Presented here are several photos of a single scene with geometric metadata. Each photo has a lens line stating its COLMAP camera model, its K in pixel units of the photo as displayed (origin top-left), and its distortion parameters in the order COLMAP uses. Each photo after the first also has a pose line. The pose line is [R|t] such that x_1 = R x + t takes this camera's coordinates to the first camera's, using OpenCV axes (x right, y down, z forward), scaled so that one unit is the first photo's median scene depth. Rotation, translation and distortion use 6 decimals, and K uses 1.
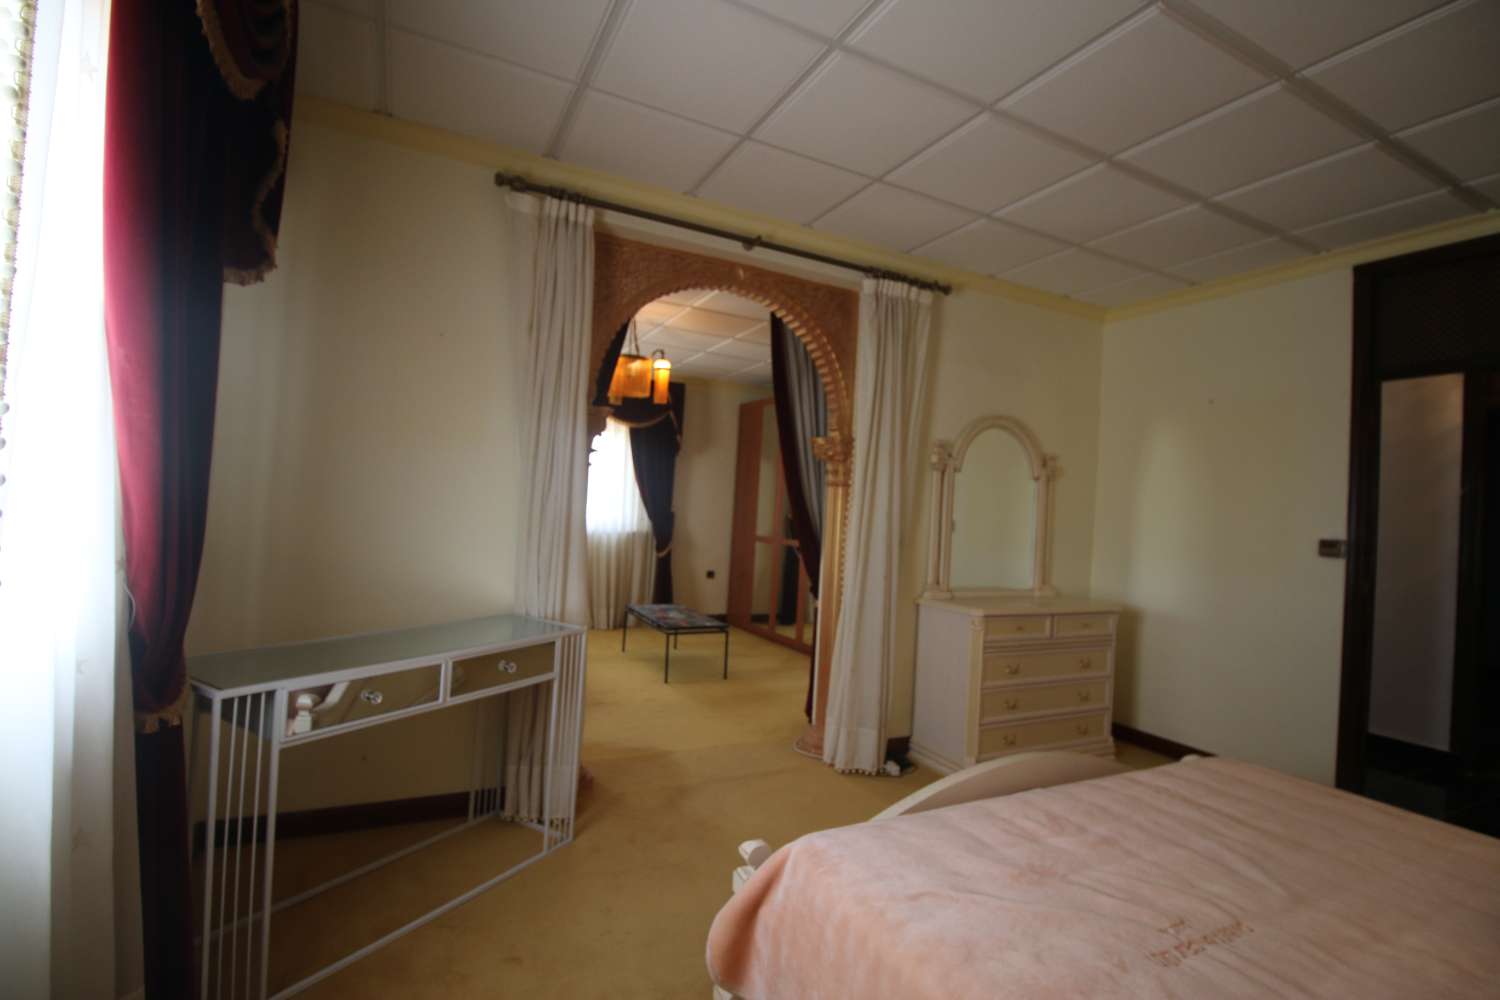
lens RADIAL K [[689.9, 0, 745.7], [0, 689.9, 509.9], [0, 0, 1]] dist [-0.012611, -0.006364]
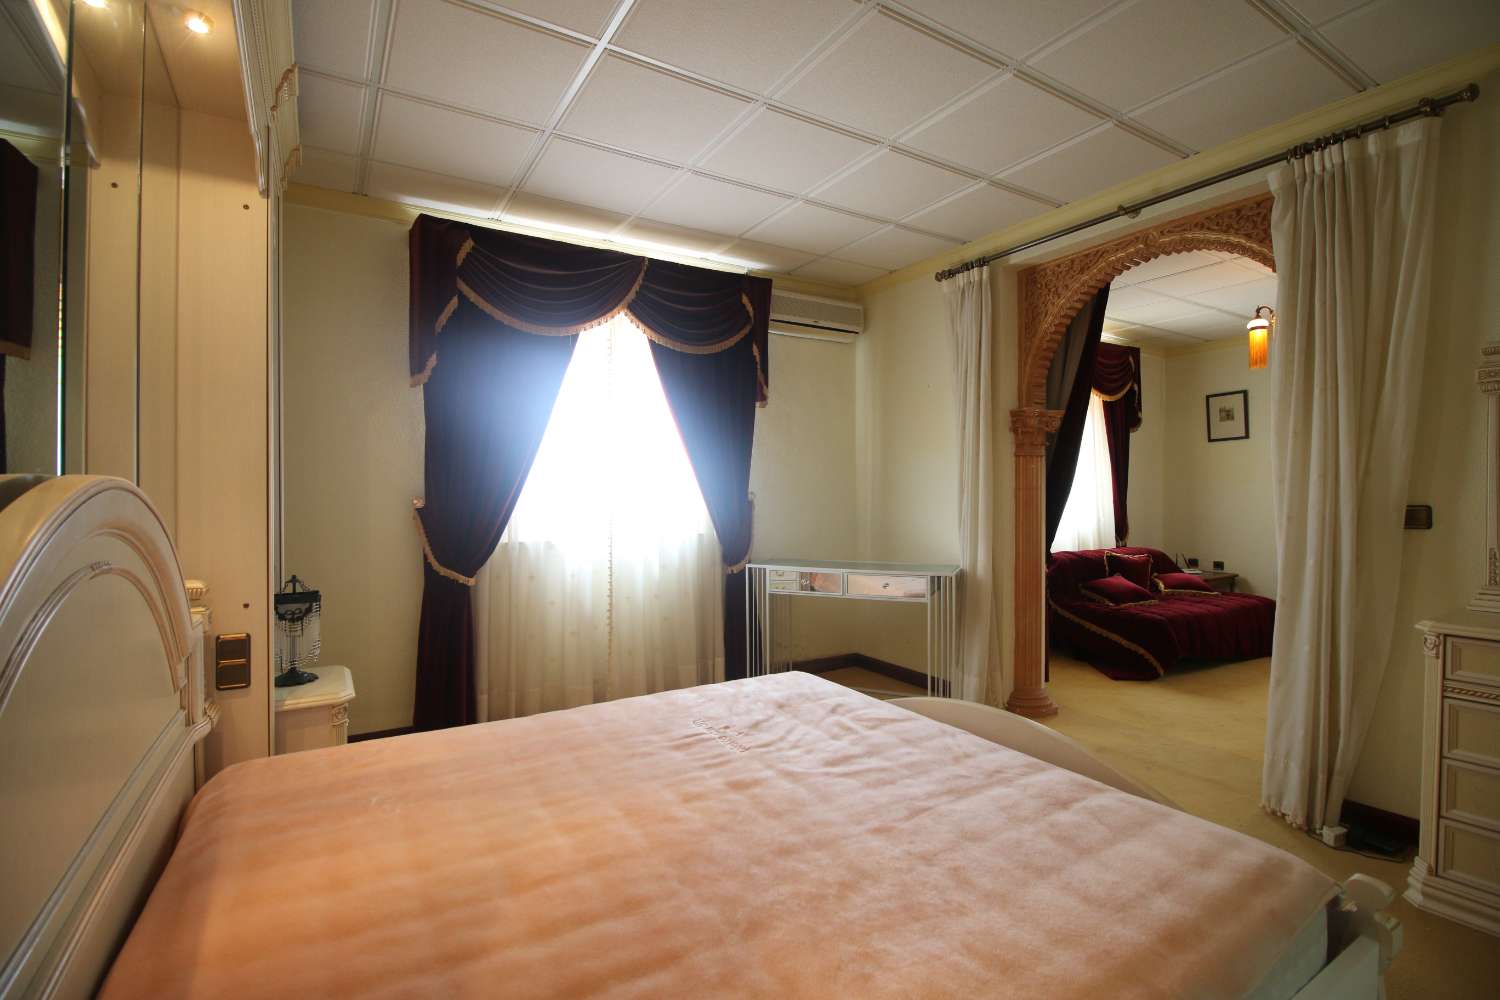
lens RADIAL K [[689.9, 0, 753.7], [0, 689.9, 500.6], [0, 0, 1]] dist [-0.012611, -0.006364]
pose [[0.093381, -0.044532, -0.994634, 0.414094], [0.007217, 0.999003, -0.044050, 0.029680], [0.995604, -0.003065, 0.093610, 0.167768]]
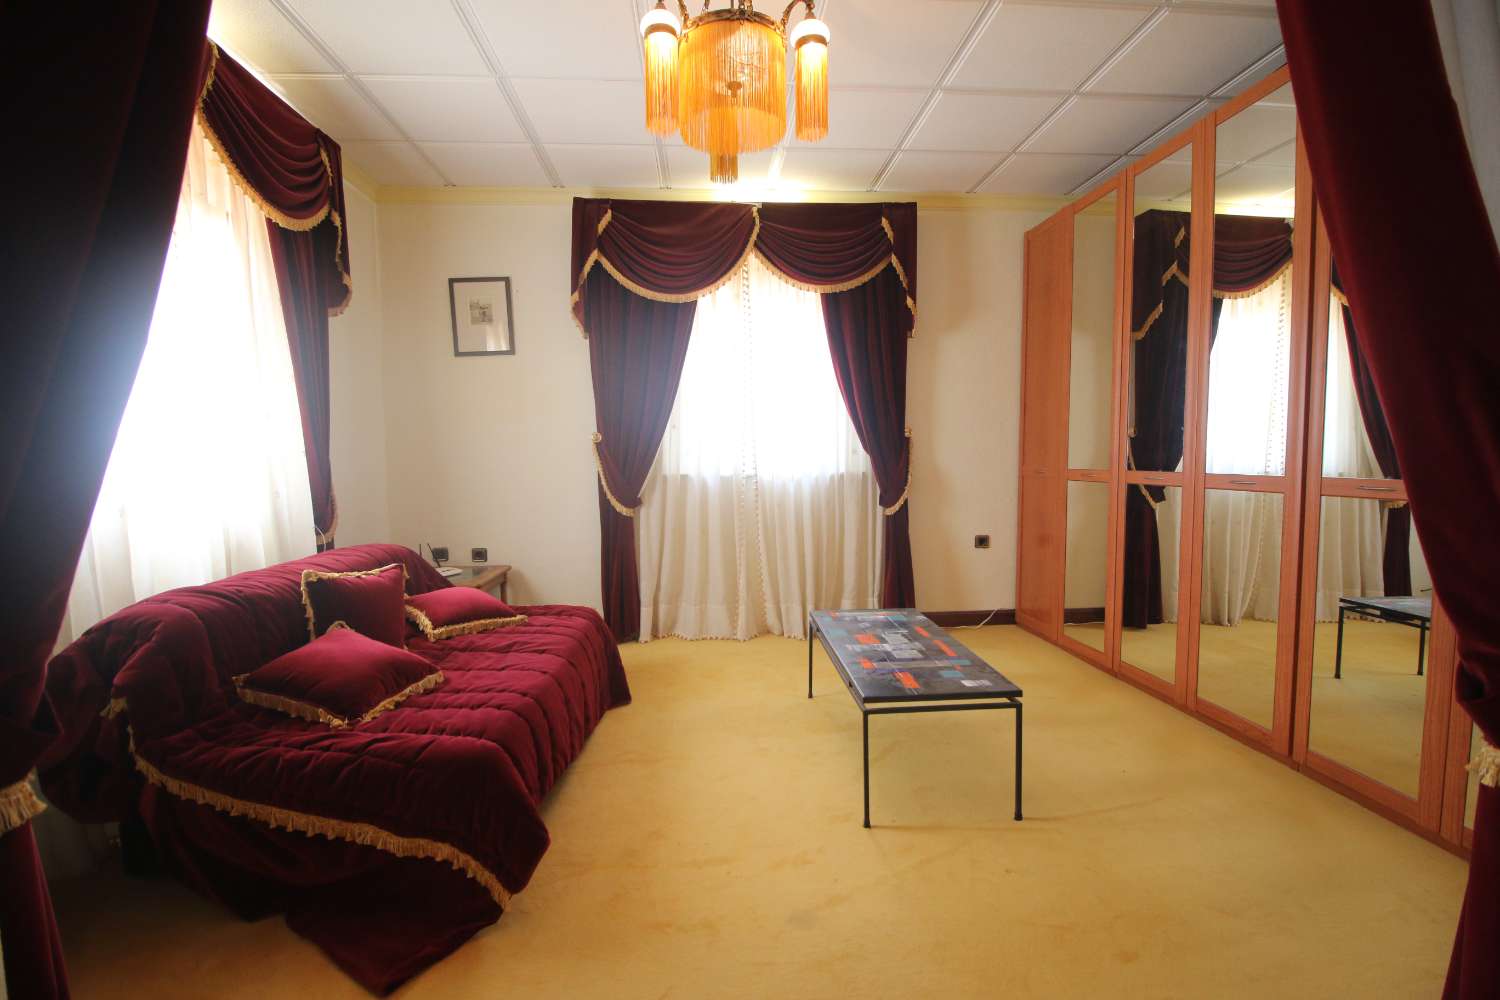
lens RADIAL K [[689.9, 0, 748.4], [0, 689.9, 505.6], [0, 0, 1]] dist [-0.012611, -0.006364]
pose [[0.924530, -0.039103, -0.379098, -0.012474], [0.064103, 0.996506, 0.053546, 0.022144], [0.375680, -0.073807, 0.923806, 0.424170]]
